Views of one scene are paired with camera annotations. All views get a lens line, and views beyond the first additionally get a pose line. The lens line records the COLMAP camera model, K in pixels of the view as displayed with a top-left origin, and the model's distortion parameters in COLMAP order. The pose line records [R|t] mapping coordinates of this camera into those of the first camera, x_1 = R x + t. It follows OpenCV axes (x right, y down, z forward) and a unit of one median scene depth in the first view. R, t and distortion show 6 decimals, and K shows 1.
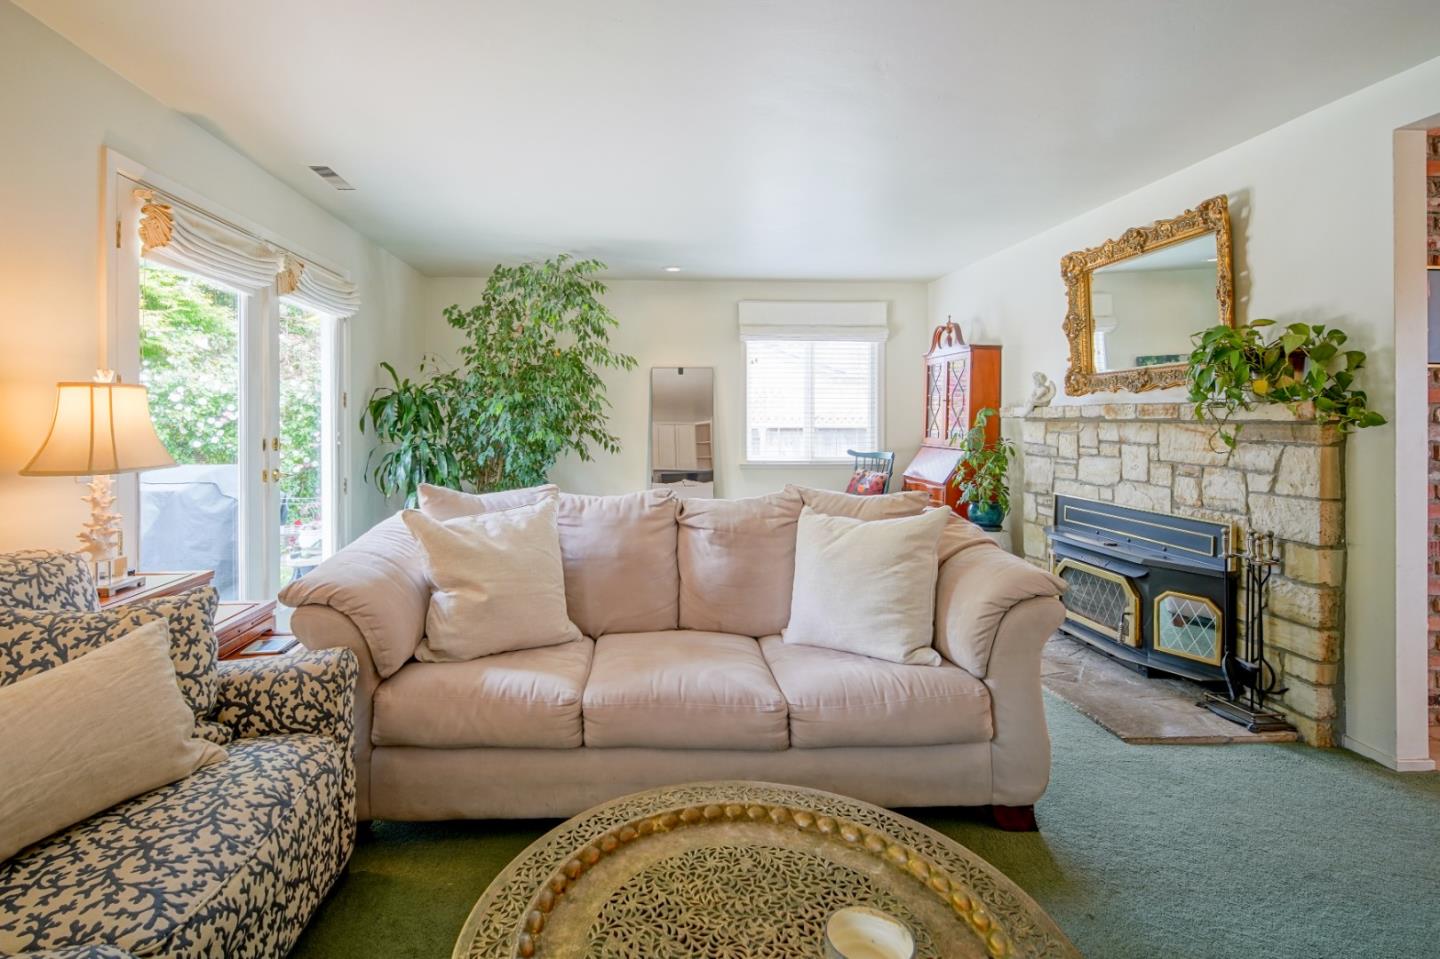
lens RADIAL K [[693.9, 0, 691.4], [0, 693.9, 424.3], [0, 0, 1]] dist [0.003822, -0.001411]
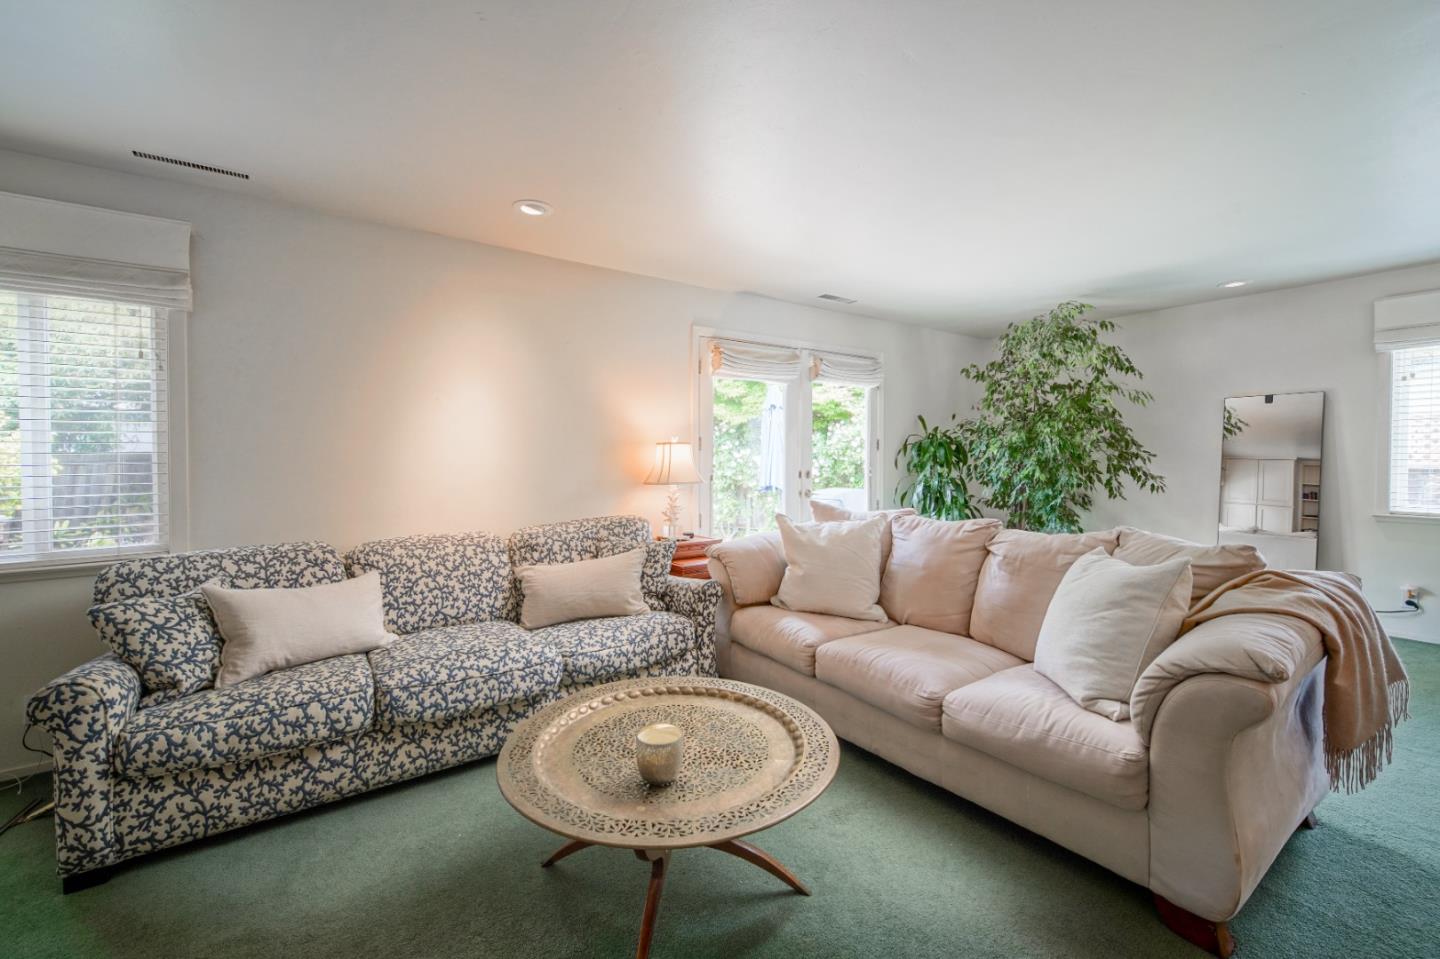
lens RADIAL K [[611.5, 0, 720.1], [0, 611.5, 475.1], [0, 0, 1]] dist [0.002704, -0.000019]
pose [[0.537892, 0.019481, -0.842789, 0.618140], [-0.001543, 0.999754, 0.022125, -0.000677], [0.843012, -0.010600, 0.537790, 0.090275]]
